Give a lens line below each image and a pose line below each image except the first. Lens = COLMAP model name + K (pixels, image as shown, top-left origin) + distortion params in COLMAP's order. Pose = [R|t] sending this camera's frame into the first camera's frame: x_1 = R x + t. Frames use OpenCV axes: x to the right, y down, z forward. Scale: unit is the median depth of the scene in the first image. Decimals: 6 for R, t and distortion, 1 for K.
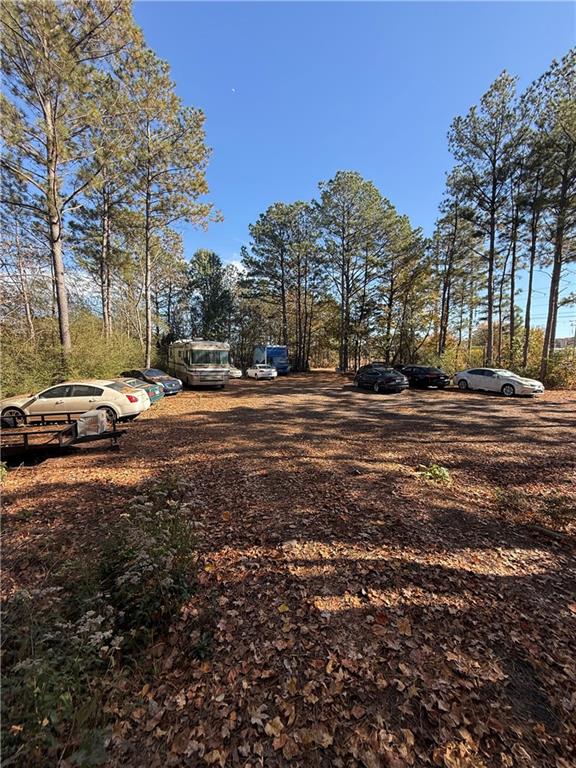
lens RADIAL K [[306.4, 0, 287.5], [0, 306.4, 381.6], [0, 0, 1]] dist [0.000015, 0.000300]
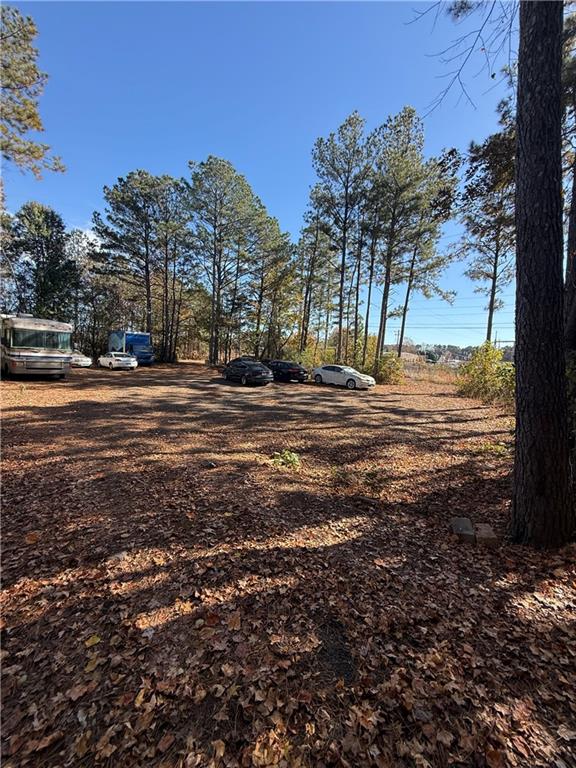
lens RADIAL K [[306.4, 0, 287.5], [0, 306.4, 381.6], [0, 0, 1]] dist [0.000015, 0.000300]
pose [[0.916605, 0.014088, 0.399545, 0.017674], [-0.022370, 0.999621, 0.016072, 0.003926], [-0.399167, -0.023669, 0.916573, 0.009181]]
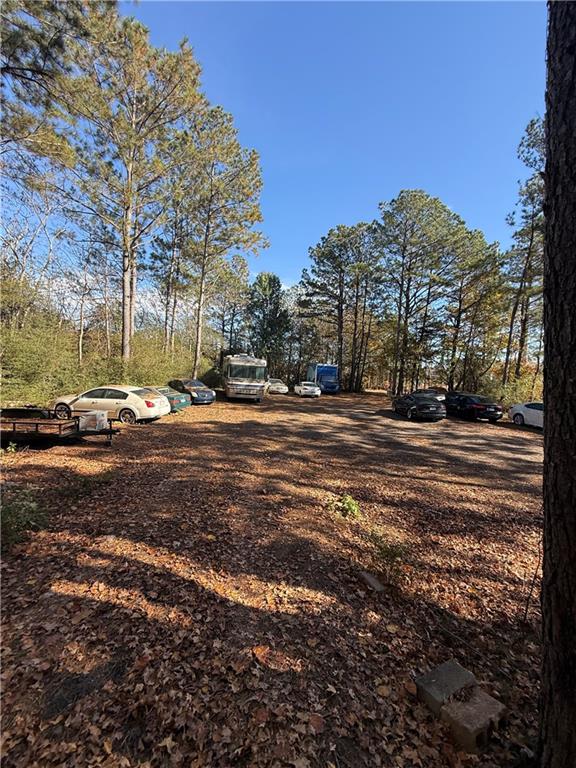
lens RADIAL K [[306.4, 0, 287.5], [0, 306.4, 381.6], [0, 0, 1]] dist [0.000015, 0.000300]
pose [[0.967007, 0.060890, -0.247366, 0.167585], [-0.074949, 0.996041, -0.047812, -0.007440], [0.243475, 0.064774, 0.967742, 0.005608]]
